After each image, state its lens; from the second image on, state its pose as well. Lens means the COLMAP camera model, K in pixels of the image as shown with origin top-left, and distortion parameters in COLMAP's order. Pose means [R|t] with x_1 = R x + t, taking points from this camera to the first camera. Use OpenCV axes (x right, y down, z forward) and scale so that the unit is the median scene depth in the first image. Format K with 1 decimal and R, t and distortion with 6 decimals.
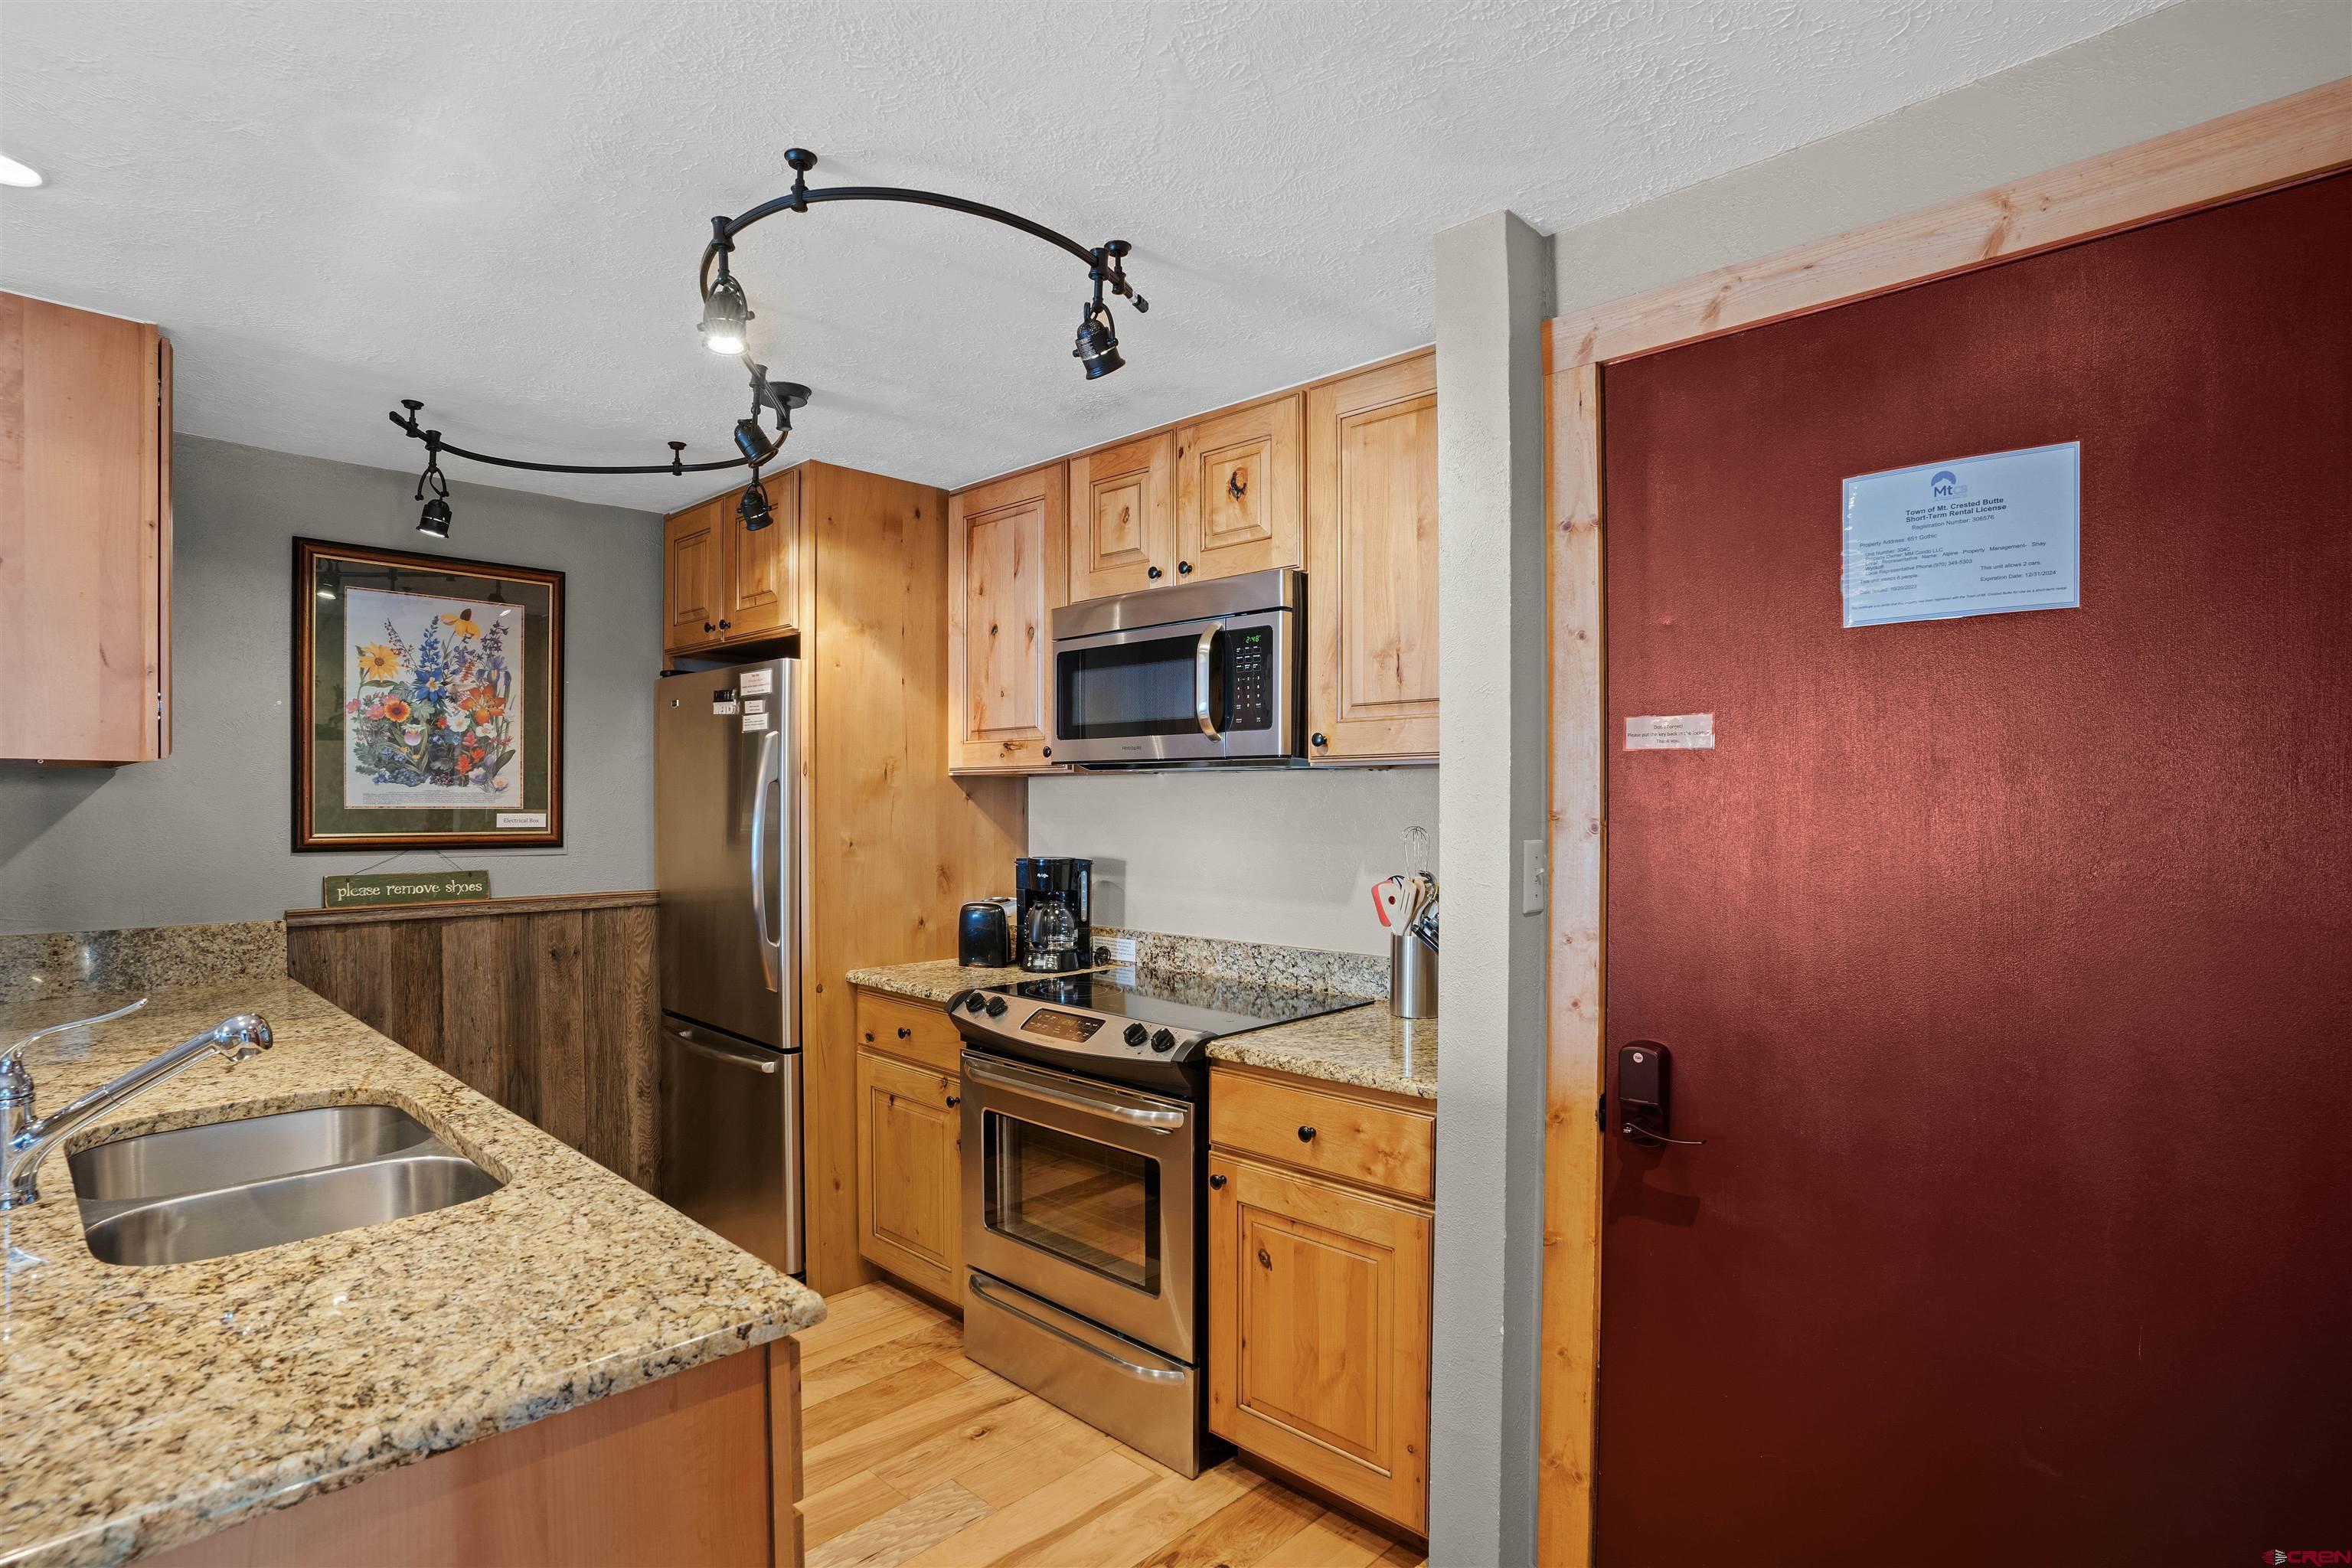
lens RADIAL K [[1179.6, 0, 1174.7], [0, 1179.6, 816.3], [0, 0, 1]] dist [-0.061438, 0.028606]
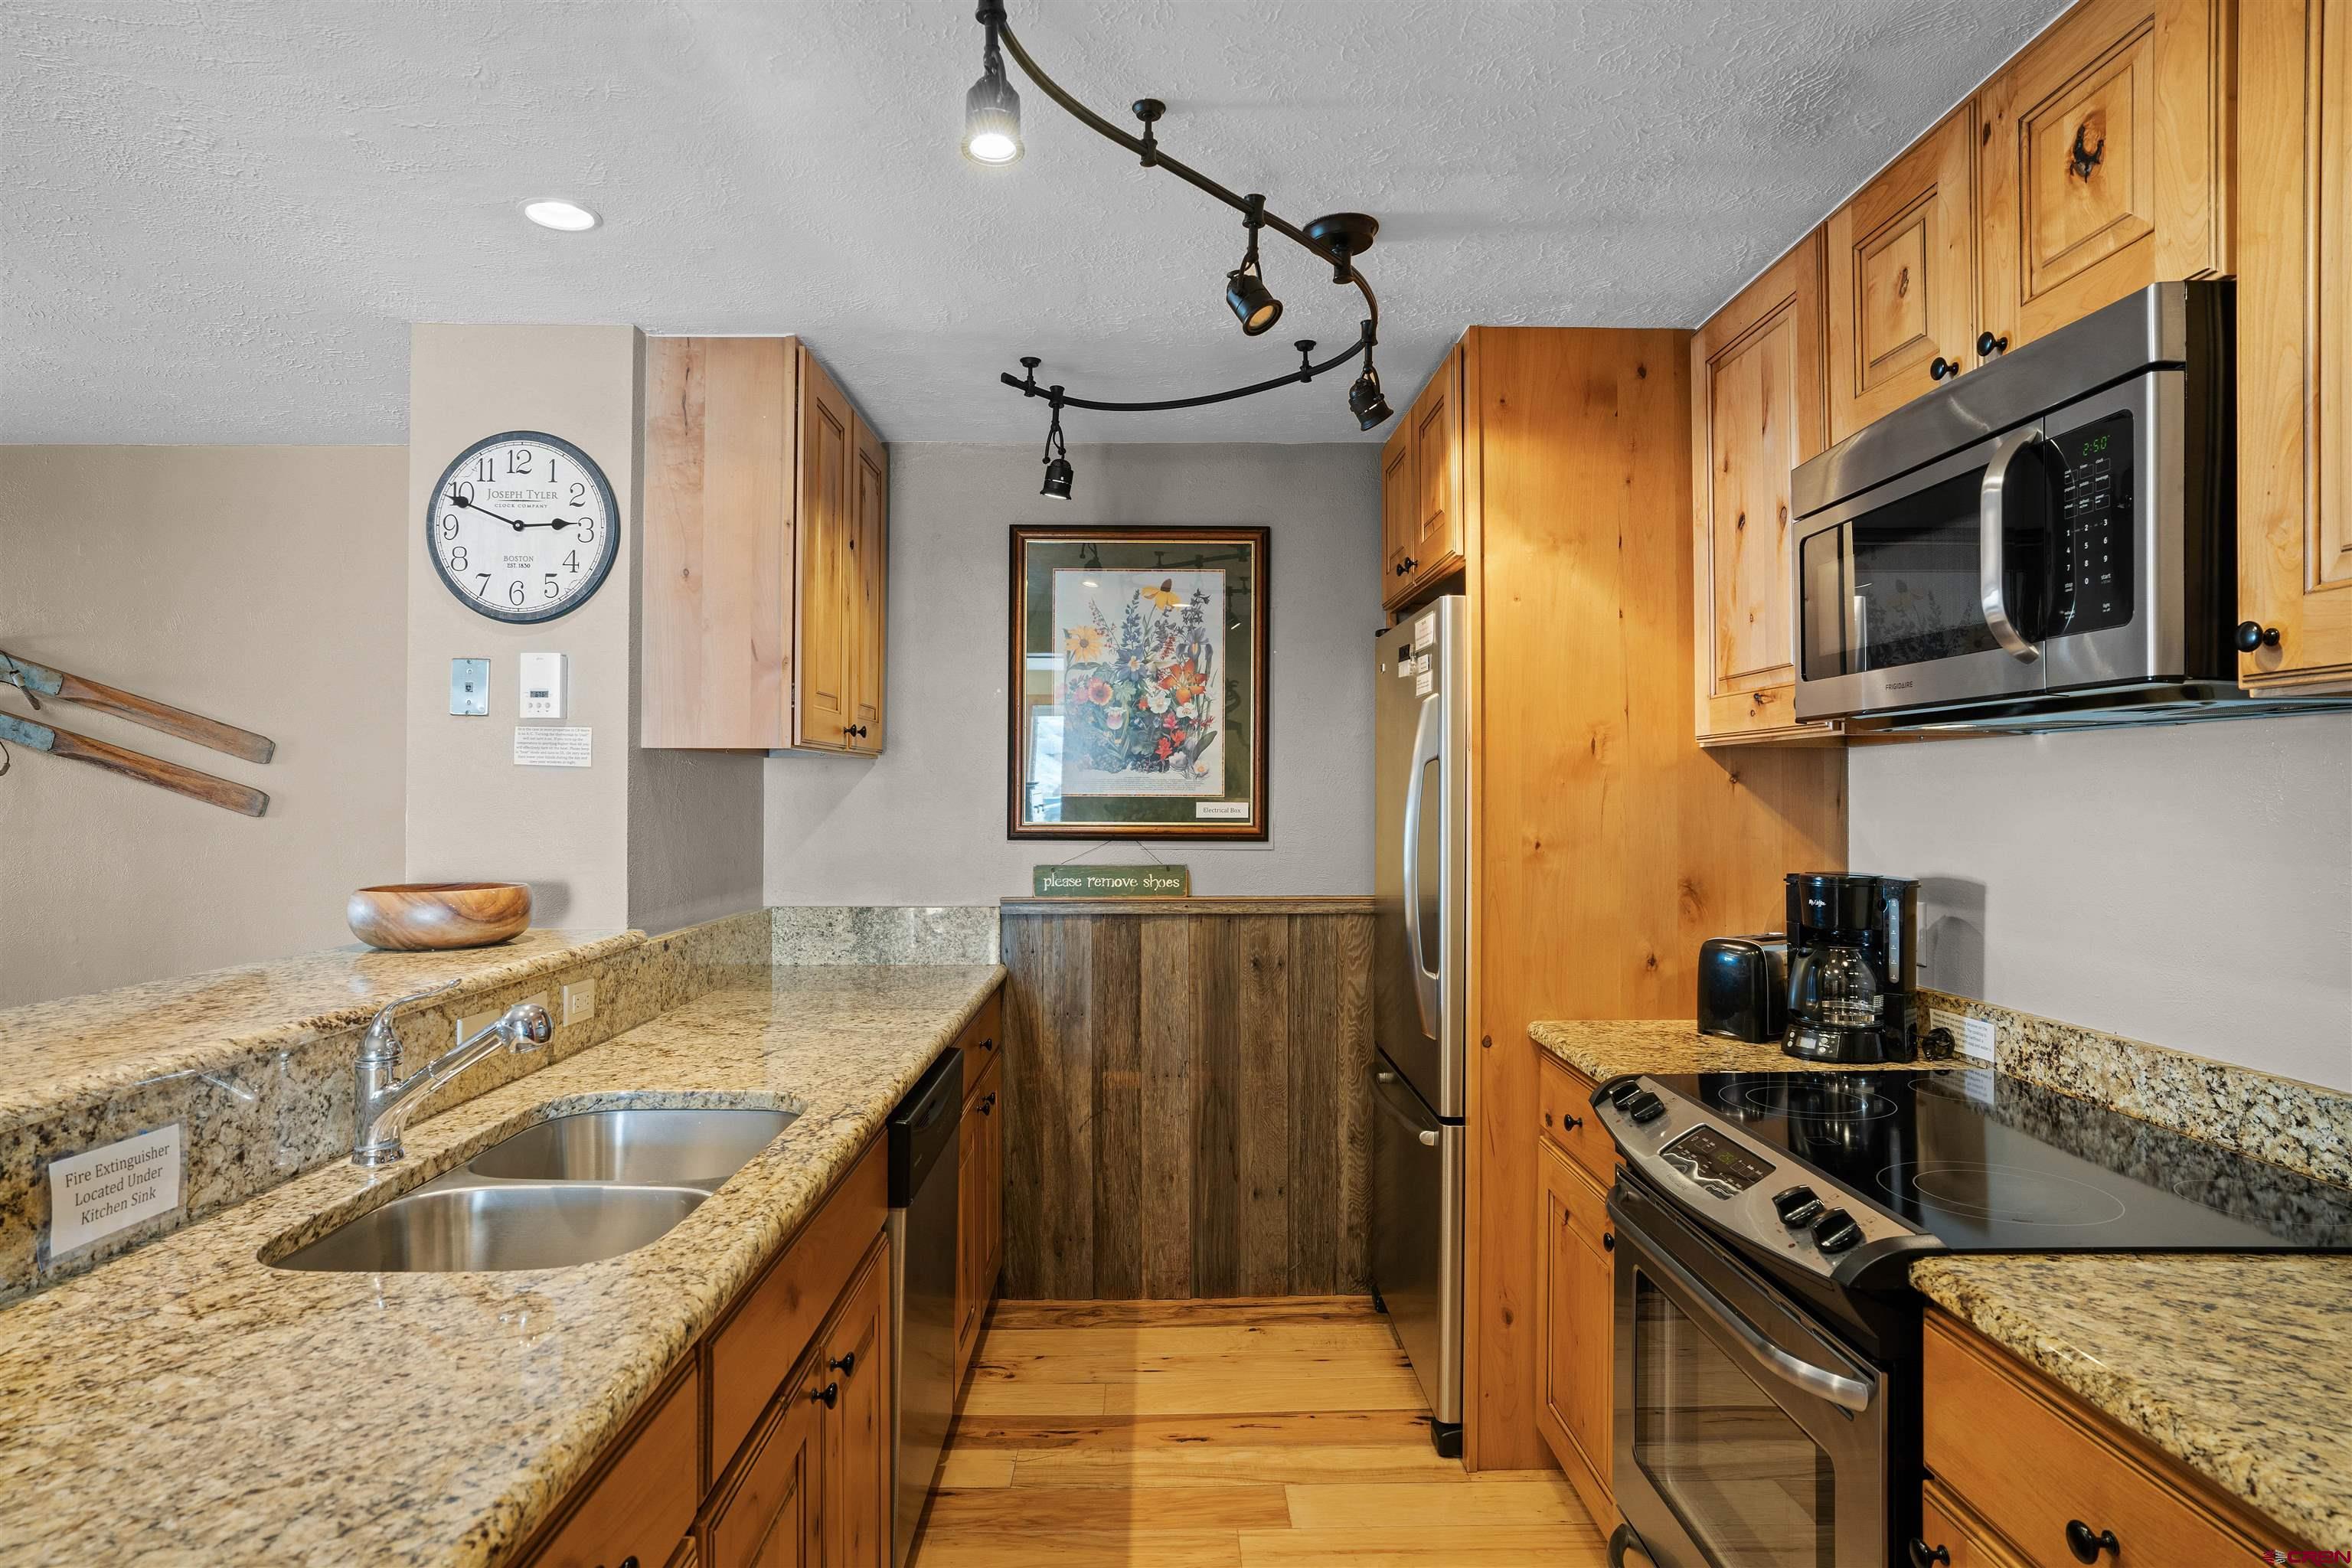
lens RADIAL K [[1323.6, 0, 1176.7], [0, 1323.6, 777.9], [0, 0, 1]] dist [-0.036971, 0.026464]
pose [[0.699424, -0.010653, -0.714627, 0.179134], [-0.008606, 0.999691, -0.023325, 0.003966], [0.714655, 0.022464, 0.699117, 0.333820]]
